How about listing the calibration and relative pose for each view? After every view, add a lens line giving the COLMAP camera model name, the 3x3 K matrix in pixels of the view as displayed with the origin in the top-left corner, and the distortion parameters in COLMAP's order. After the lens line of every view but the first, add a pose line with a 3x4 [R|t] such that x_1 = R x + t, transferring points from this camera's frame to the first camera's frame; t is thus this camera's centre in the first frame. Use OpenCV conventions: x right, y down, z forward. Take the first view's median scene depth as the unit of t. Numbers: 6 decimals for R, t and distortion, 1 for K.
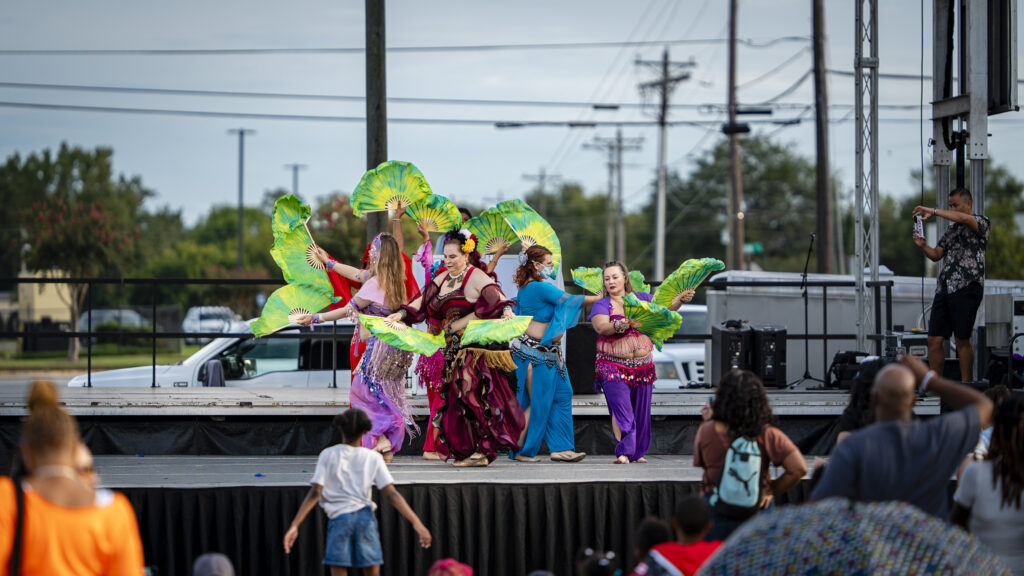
lens RADIAL K [[4200.7, 0, 513.1], [0, 4200.7, 290.1], [0, 0, 1]] dist [0.755344, 0.000000]
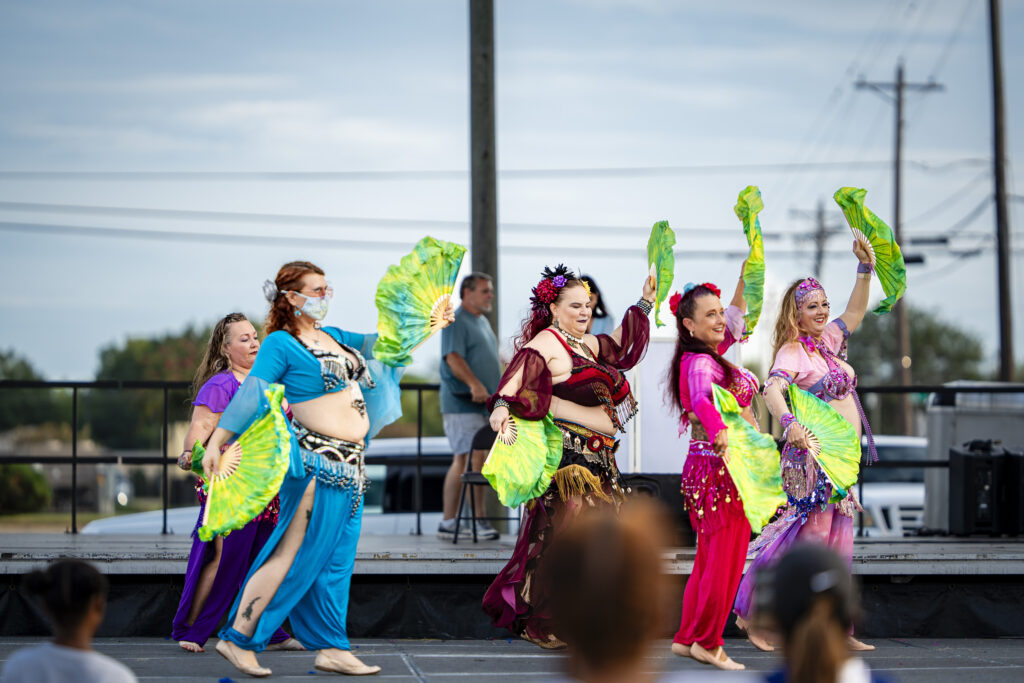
lens RADIAL K [[4168.4, 0, 513.7], [0, 4168.4, 341.3], [0, 0, 1]] dist [0.250826, 0.000000]
pose [[0.999349, -0.002199, -0.036022, -0.000937], [0.001262, 0.999661, -0.026019, 0.008639], [0.036067, 0.025957, 0.999012, 0.289992]]
